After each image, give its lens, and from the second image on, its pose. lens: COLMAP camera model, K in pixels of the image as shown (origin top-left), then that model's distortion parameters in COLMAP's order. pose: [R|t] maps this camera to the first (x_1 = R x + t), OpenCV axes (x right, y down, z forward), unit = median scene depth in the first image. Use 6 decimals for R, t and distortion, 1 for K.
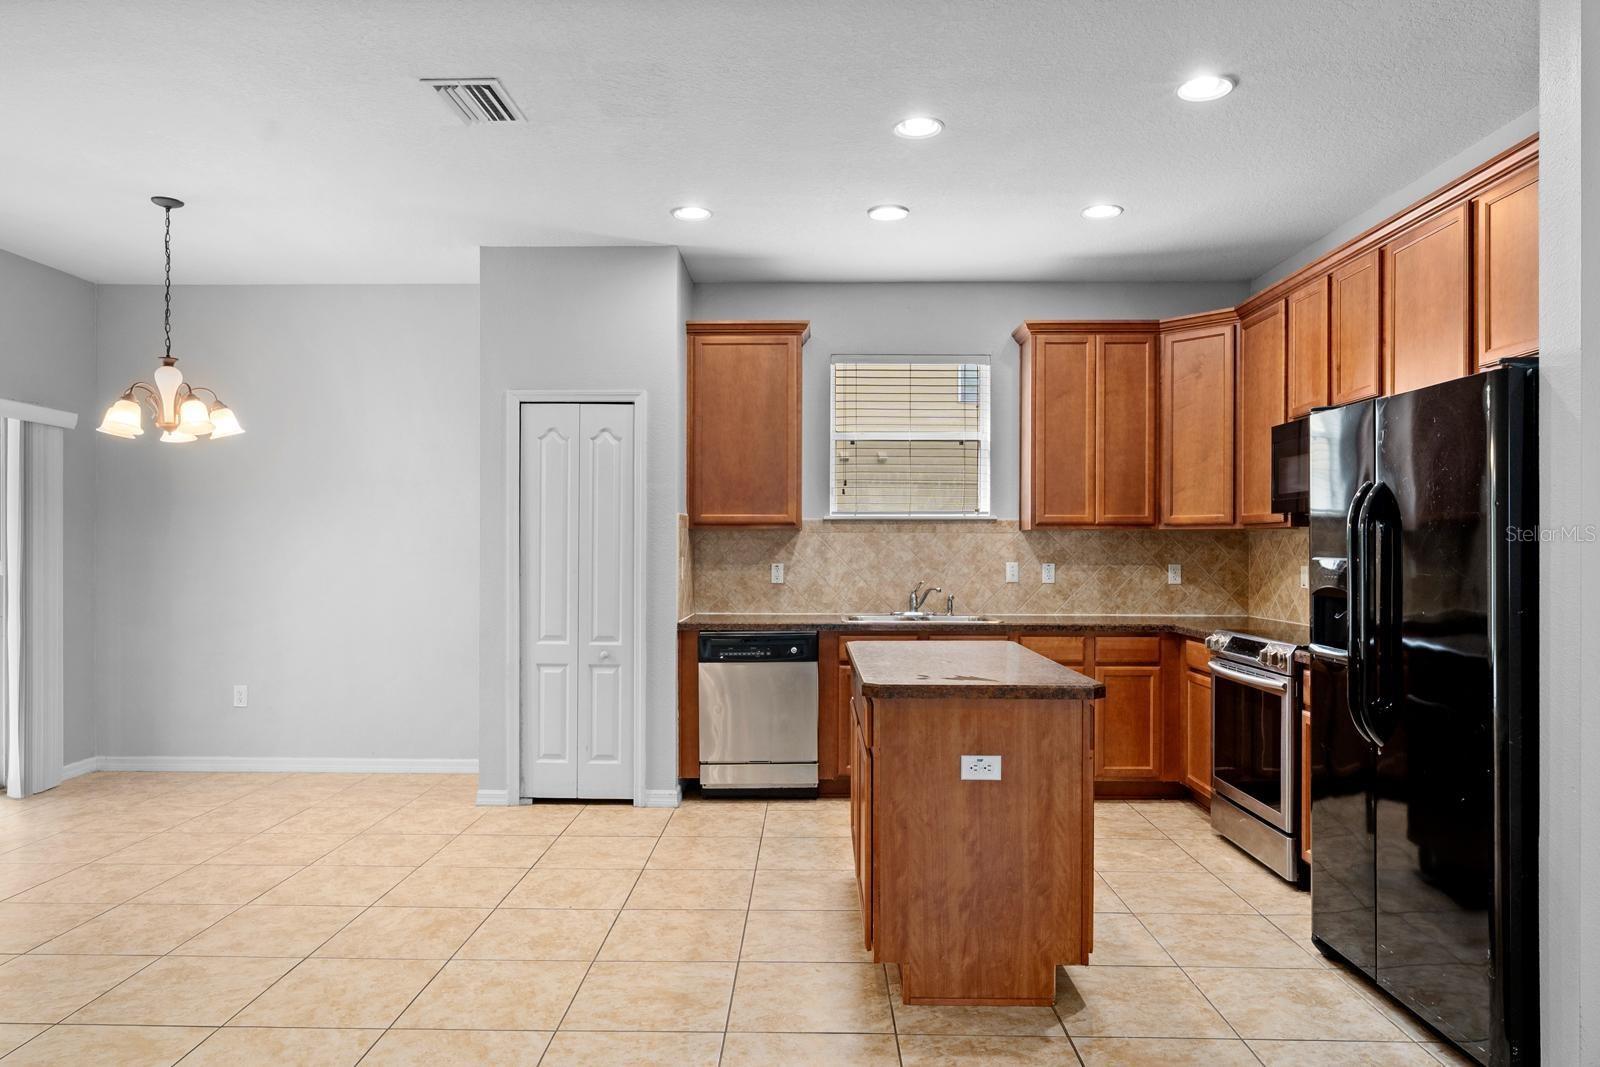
lens RADIAL K [[993.5, 0, 788.6], [0, 993.5, 550.7], [0, 0, 1]] dist [0.005083, -0.001091]
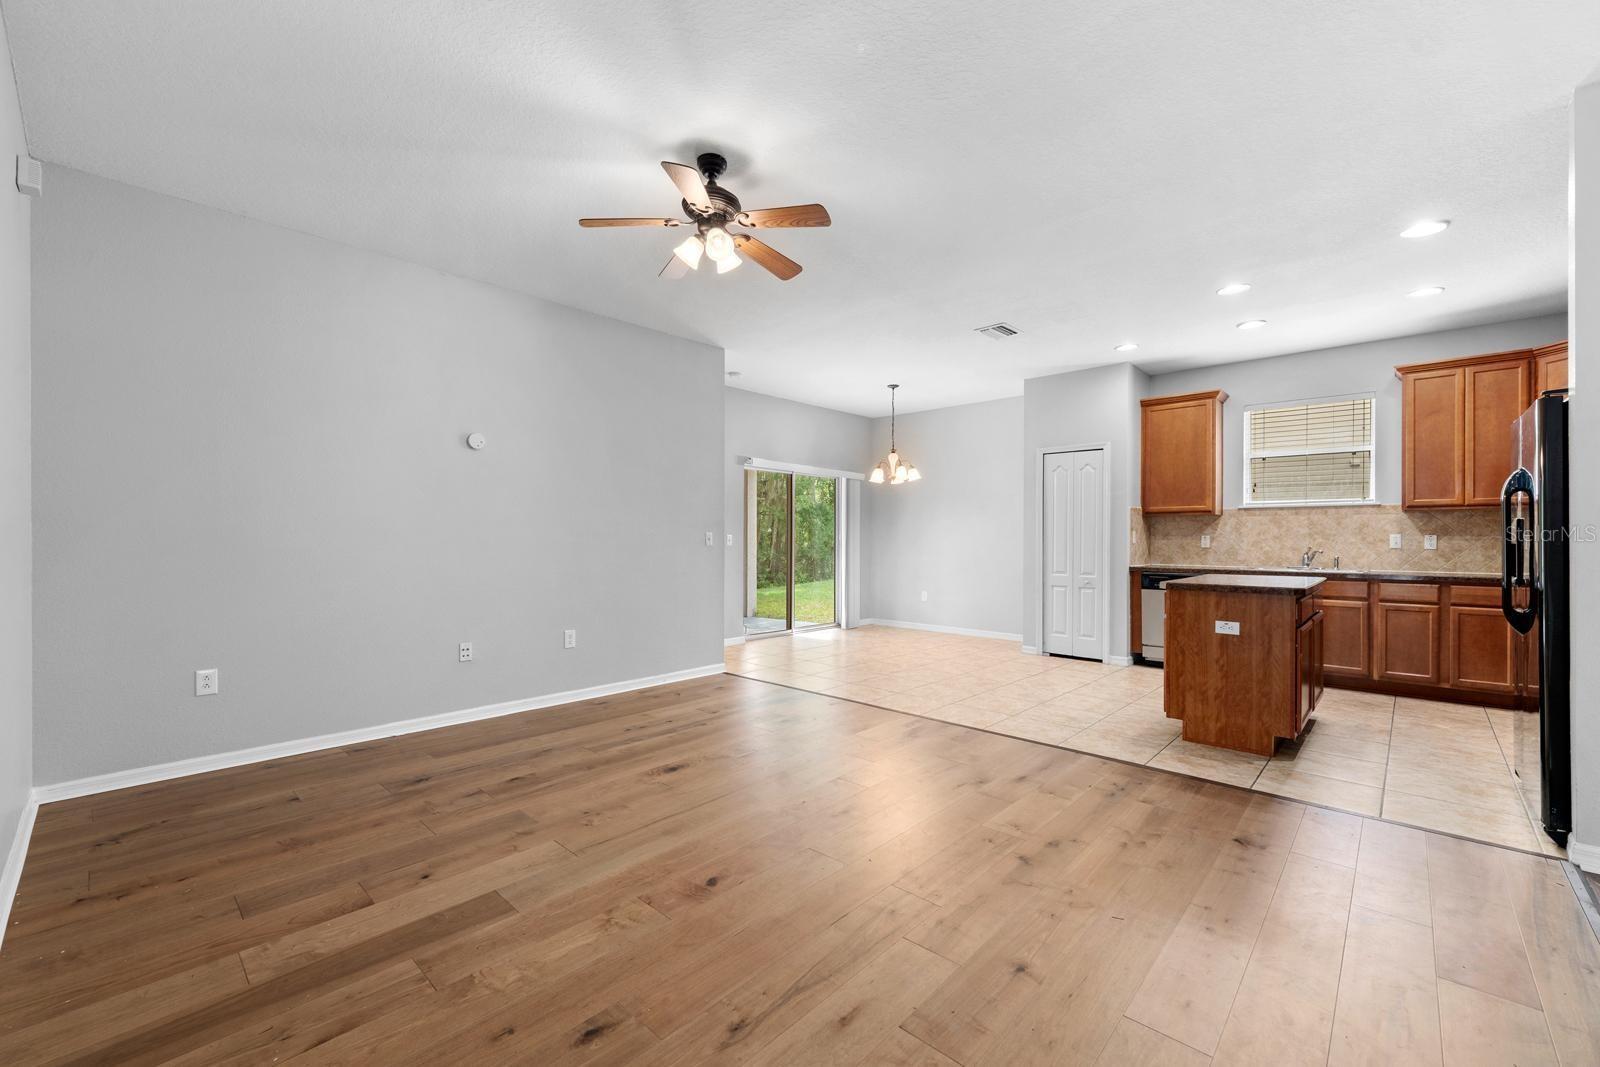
lens RADIAL K [[652.0, 0, 801.9], [0, 652.0, 538.9], [0, 0, 1]] dist [-0.002341, 0.000092]
pose [[0.745305, 0.000762, -0.666723, 0.238273], [-0.004183, 0.999985, -0.003534, 0.027927], [0.666710, 0.005423, 0.745297, -0.293463]]
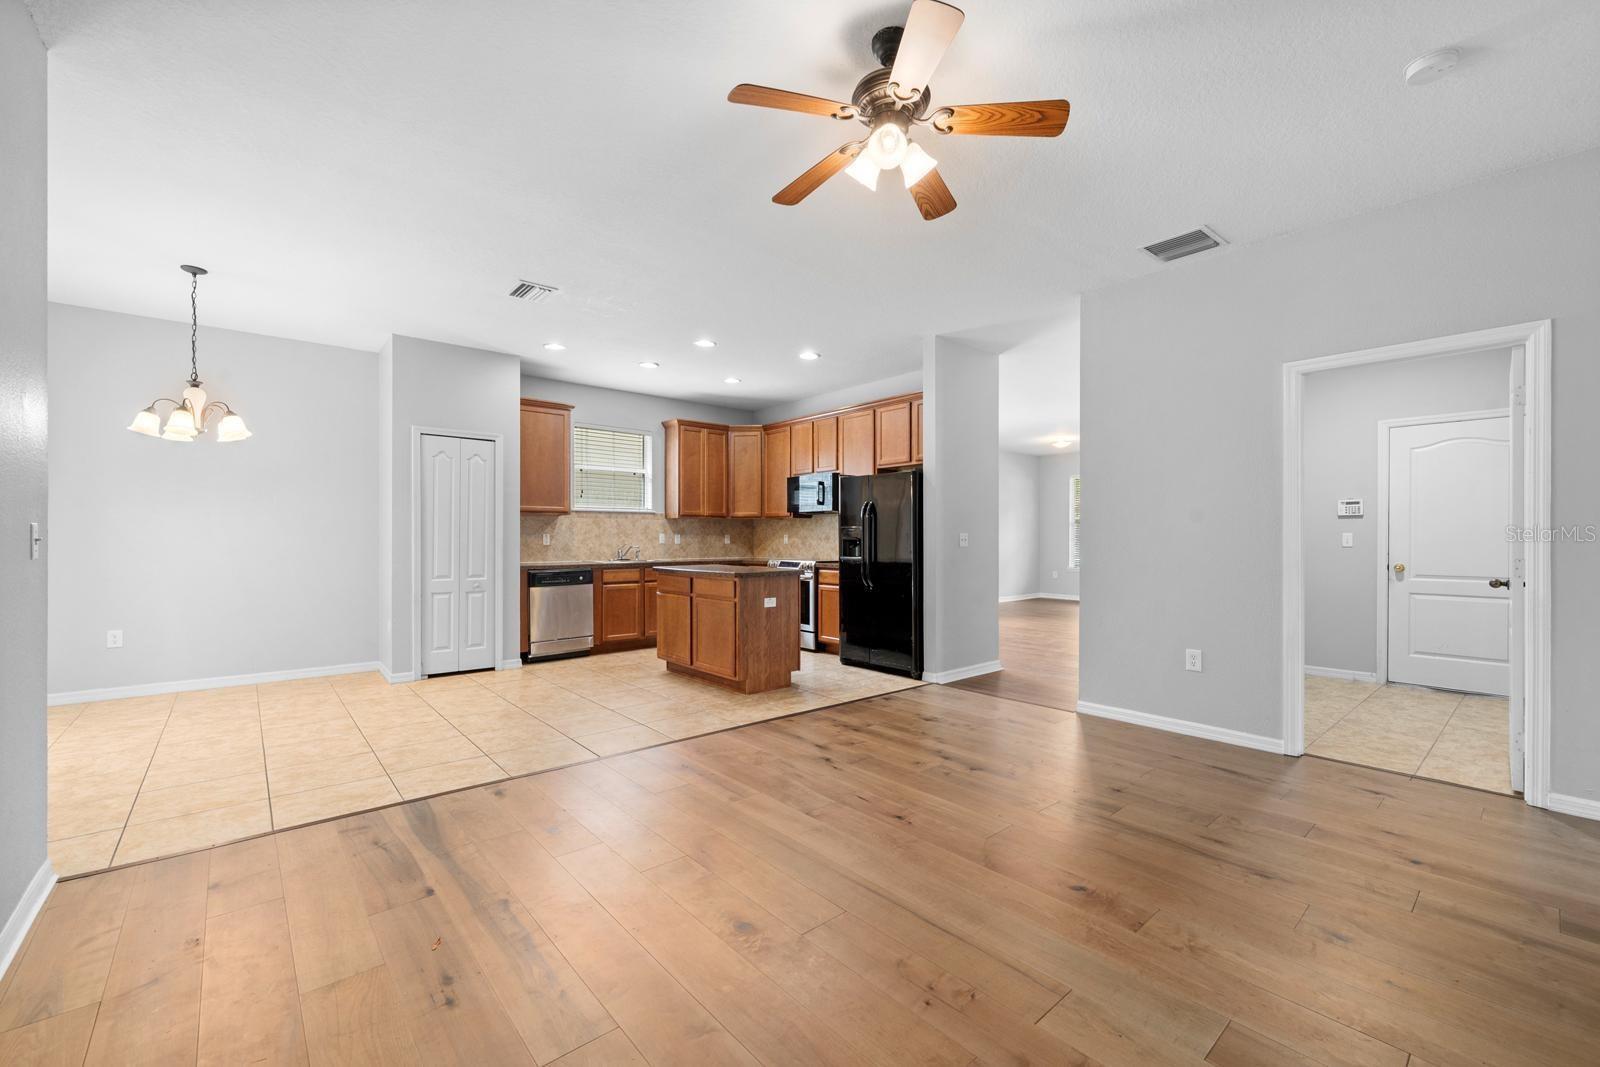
lens RADIAL K [[652.0, 0, 793.1], [0, 652.0, 540.0], [0, 0, 1]] dist [-0.002341, 0.000092]
pose [[0.748813, -0.003429, 0.662772, -0.517231], [0.003241, 0.999994, 0.001512, 0.025719], [-0.662773, 0.001015, 0.748820, -0.204571]]
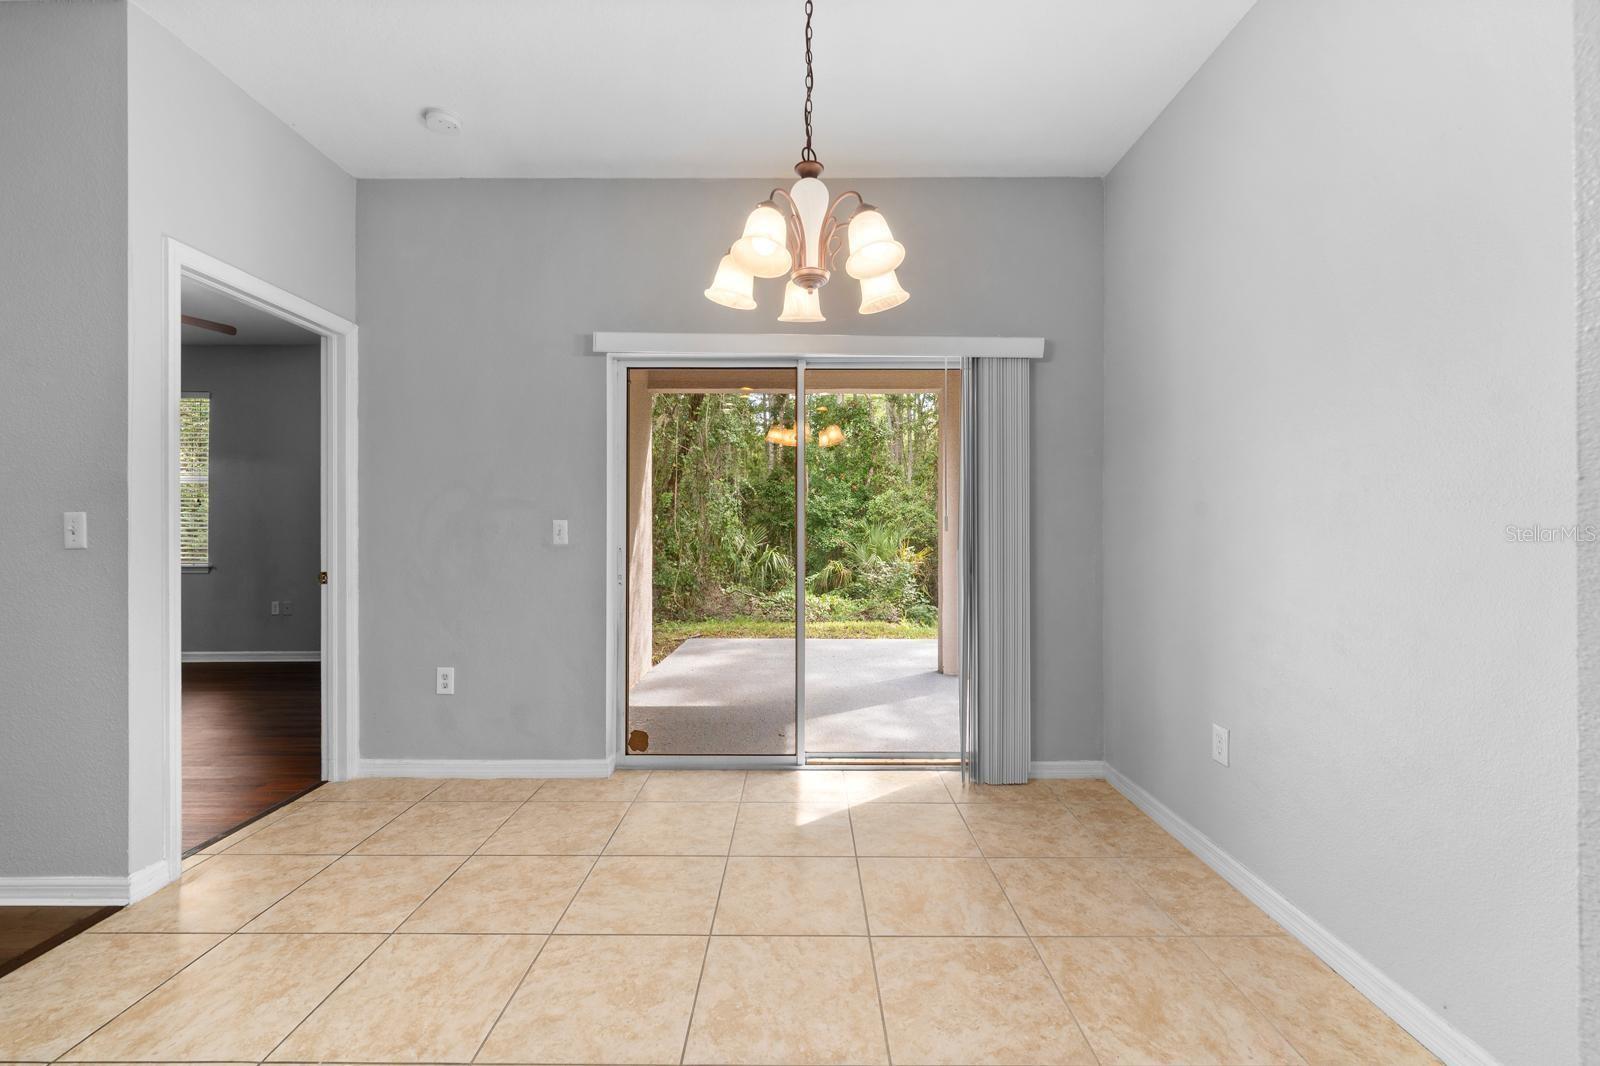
lens RADIAL K [[652.0, 0, 797.1], [0, 652.0, 529.3], [0, 0, 1]] dist [-0.002341, 0.000092]
pose [[0.018453, -0.004924, -0.999818, -0.196588], [-0.001979, 0.999986, -0.004962, 0.025452], [0.999828, 0.002070, 0.018443, 0.849923]]
